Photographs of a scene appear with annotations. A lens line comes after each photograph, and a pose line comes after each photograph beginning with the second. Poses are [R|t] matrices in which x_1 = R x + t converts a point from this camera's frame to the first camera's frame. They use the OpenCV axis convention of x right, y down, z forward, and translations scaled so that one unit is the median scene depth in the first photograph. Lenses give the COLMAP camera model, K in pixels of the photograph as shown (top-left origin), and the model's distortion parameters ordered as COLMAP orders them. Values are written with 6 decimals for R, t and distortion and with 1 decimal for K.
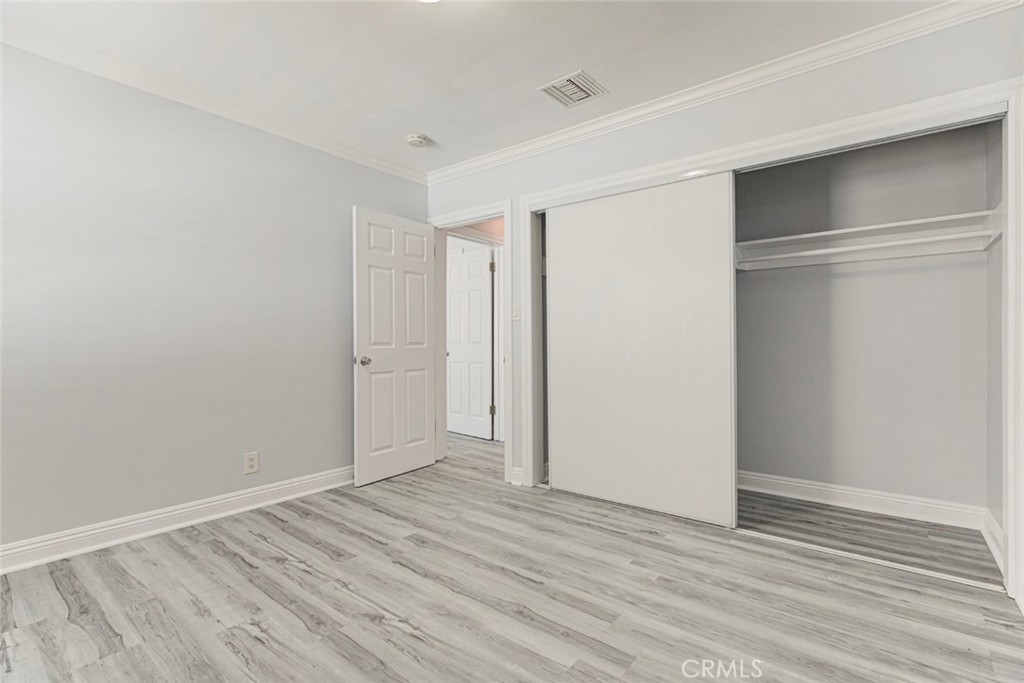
lens RADIAL K [[473.6, 0, 514.6], [0, 473.6, 342.2], [0, 0, 1]] dist [-0.001579, -0.000004]
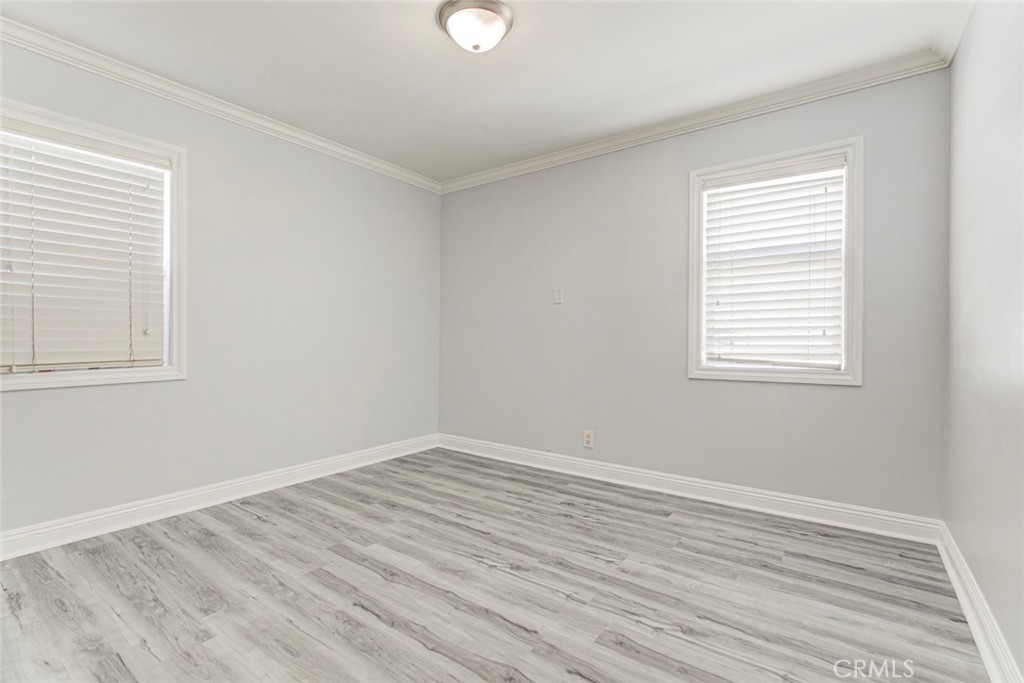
lens RADIAL K [[473.6, 0, 515.9], [0, 473.6, 343.9], [0, 0, 1]] dist [-0.001579, -0.000004]
pose [[-0.999227, -0.004337, -0.039064, -0.218397], [-0.005024, 0.999834, 0.017492, -0.003055], [0.038982, 0.017675, -0.999084, 1.973087]]
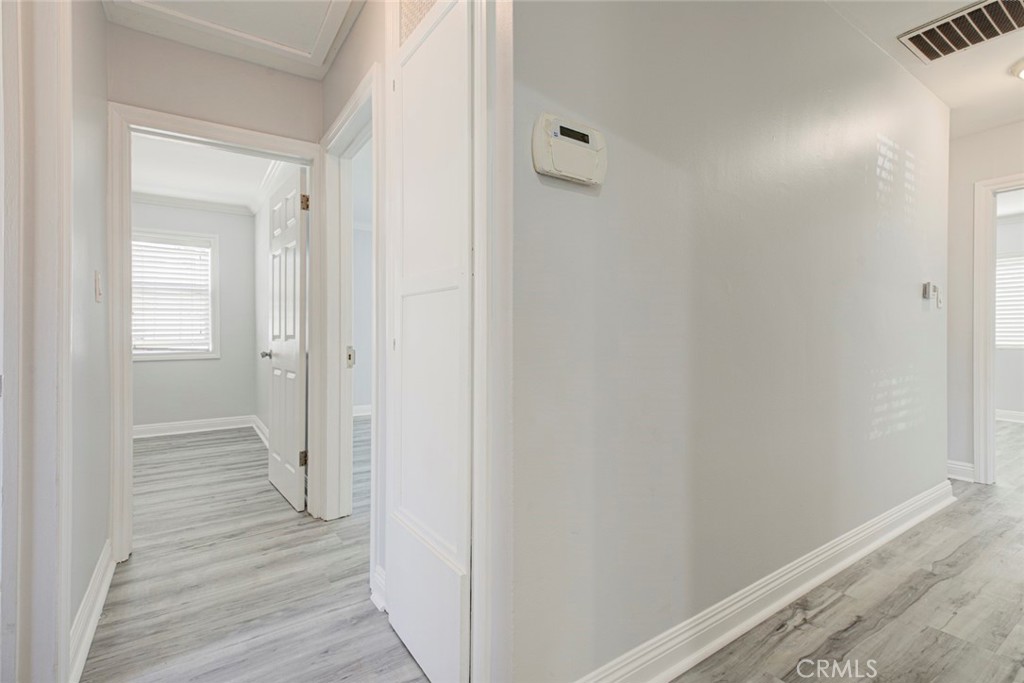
lens RADIAL K [[473.6, 0, 516.8], [0, 473.6, 338.7], [0, 0, 1]] dist [-0.001579, -0.000004]
pose [[-0.287468, 0.010321, -0.957735, 0.822200], [-0.006833, 0.999894, 0.012827, -0.024924], [0.957766, 0.010232, -0.287367, 3.045003]]
